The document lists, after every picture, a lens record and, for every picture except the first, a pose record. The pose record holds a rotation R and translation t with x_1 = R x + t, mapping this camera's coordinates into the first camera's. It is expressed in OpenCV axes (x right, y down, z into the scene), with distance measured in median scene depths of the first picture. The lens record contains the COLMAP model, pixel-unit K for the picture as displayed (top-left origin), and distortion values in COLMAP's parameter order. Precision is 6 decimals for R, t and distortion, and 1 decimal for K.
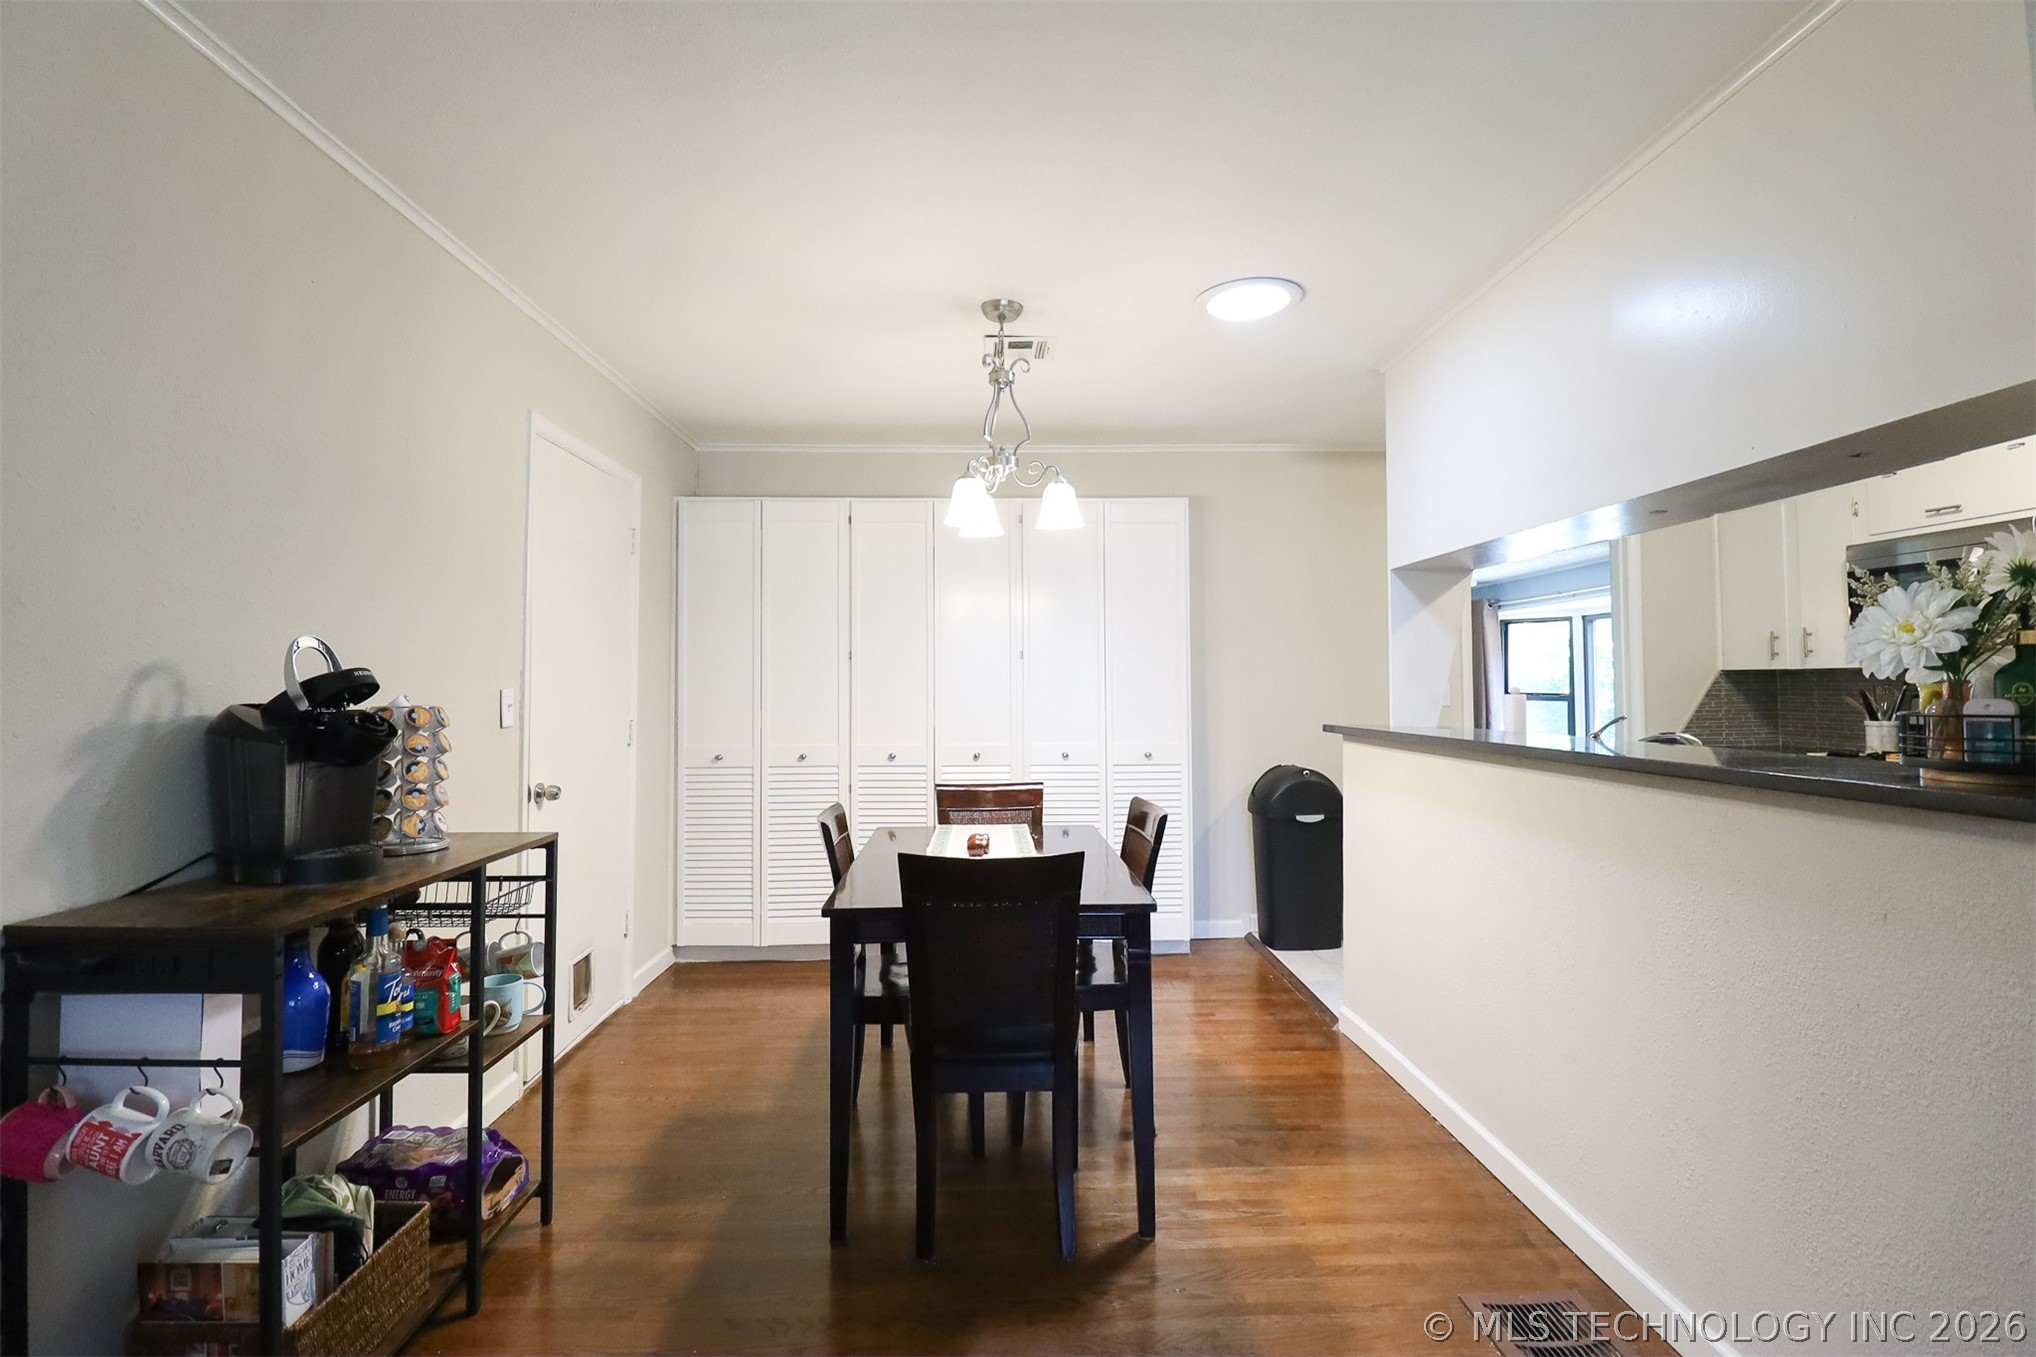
lens RADIAL K [[946.4, 0, 1017.6], [0, 946.4, 644.3], [0, 0, 1]] dist [0.003220, -0.014083]
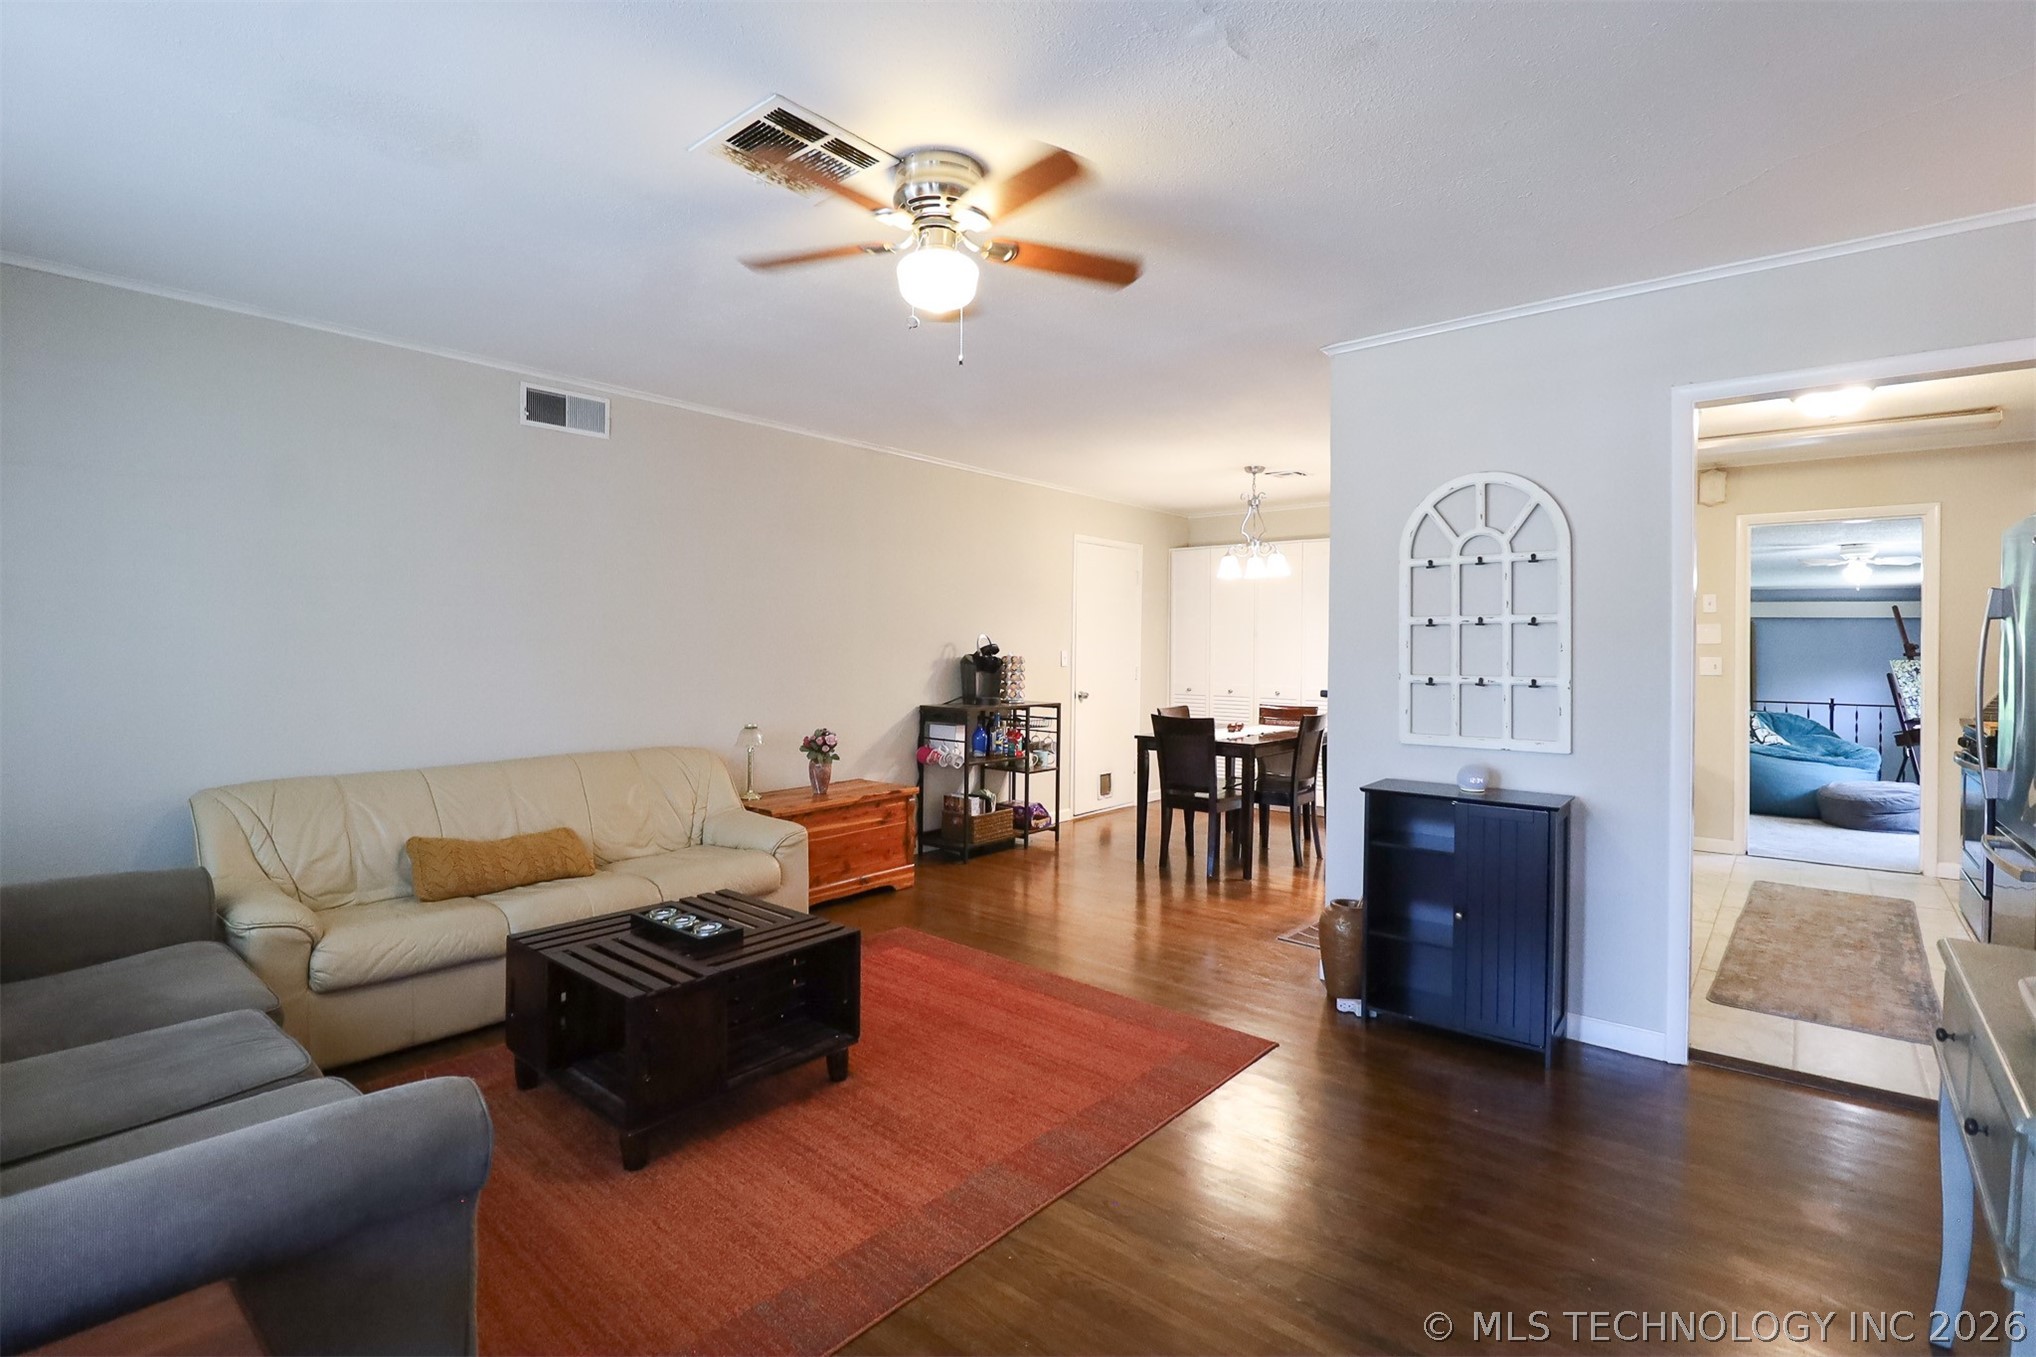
lens RADIAL K [[946.4, 0, 1017.6], [0, 946.4, 644.3], [0, 0, 1]] dist [0.003220, -0.014083]
pose [[0.746119, 0.012148, -0.665702, 1.292152], [0.015528, 0.999244, 0.035639, -0.075418], [0.665631, -0.036928, 0.745367, -1.169819]]
